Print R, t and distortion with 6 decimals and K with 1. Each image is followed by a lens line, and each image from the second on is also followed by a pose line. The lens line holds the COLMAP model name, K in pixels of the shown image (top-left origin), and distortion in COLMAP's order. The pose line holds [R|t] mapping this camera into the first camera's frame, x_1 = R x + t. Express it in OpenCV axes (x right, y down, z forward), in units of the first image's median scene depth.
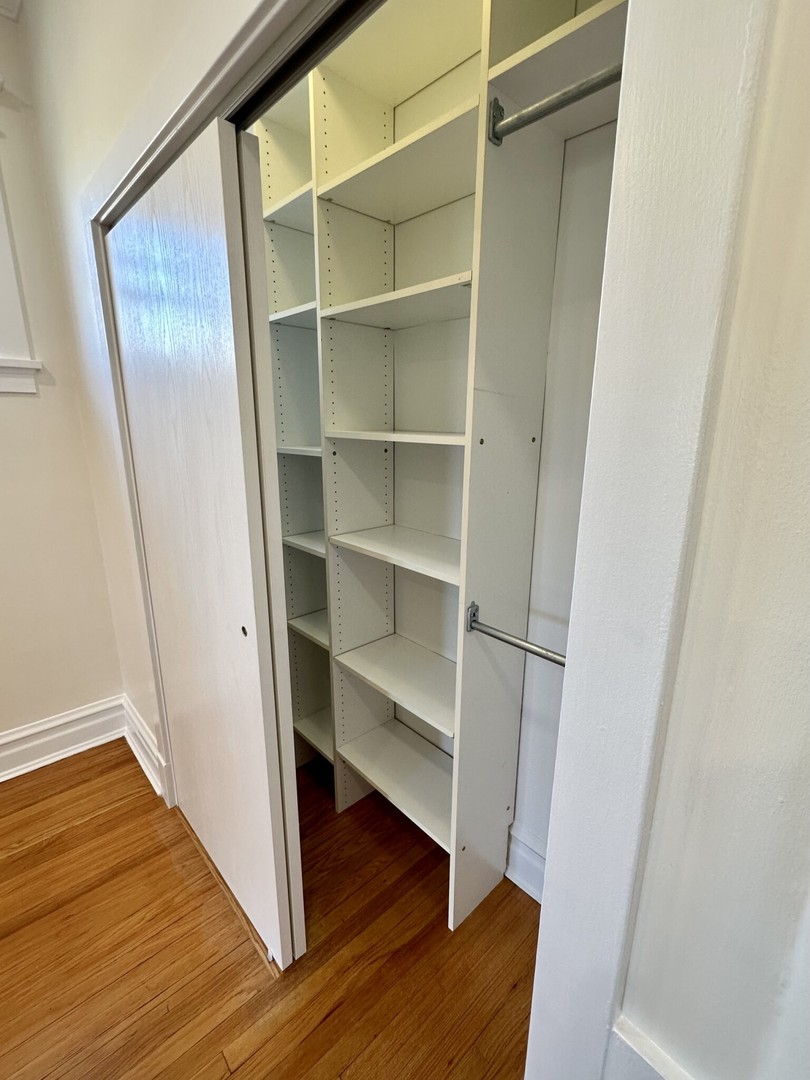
lens RADIAL K [[479.5, 0, 403.9], [0, 479.5, 541.1], [0, 0, 1]] dist [0.000355, -0.000093]
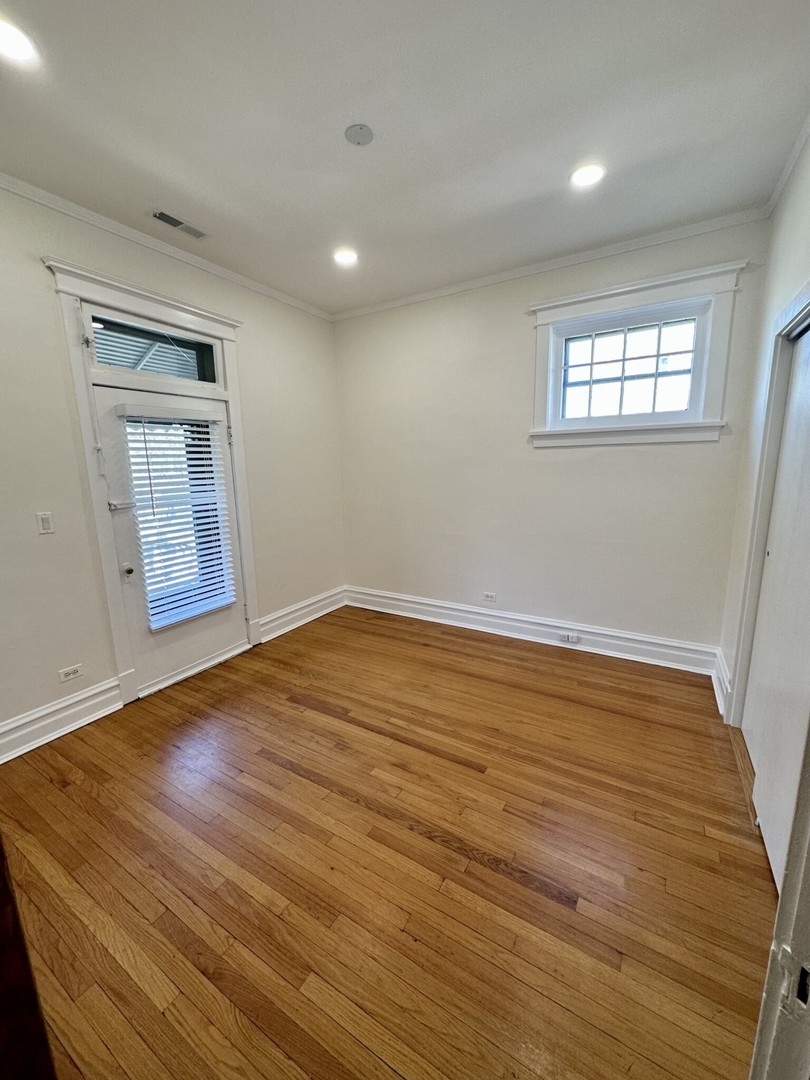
lens RADIAL K [[429.8, 0, 401.4], [0, 429.8, 539.5], [0, 0, 1]] dist [-0.001380, -0.000489]
pose [[0.281460, 0.158795, -0.946343, 0.364250], [-0.217657, 0.971072, 0.098209, 0.108336], [0.934562, 0.178336, 0.307880, -0.392856]]
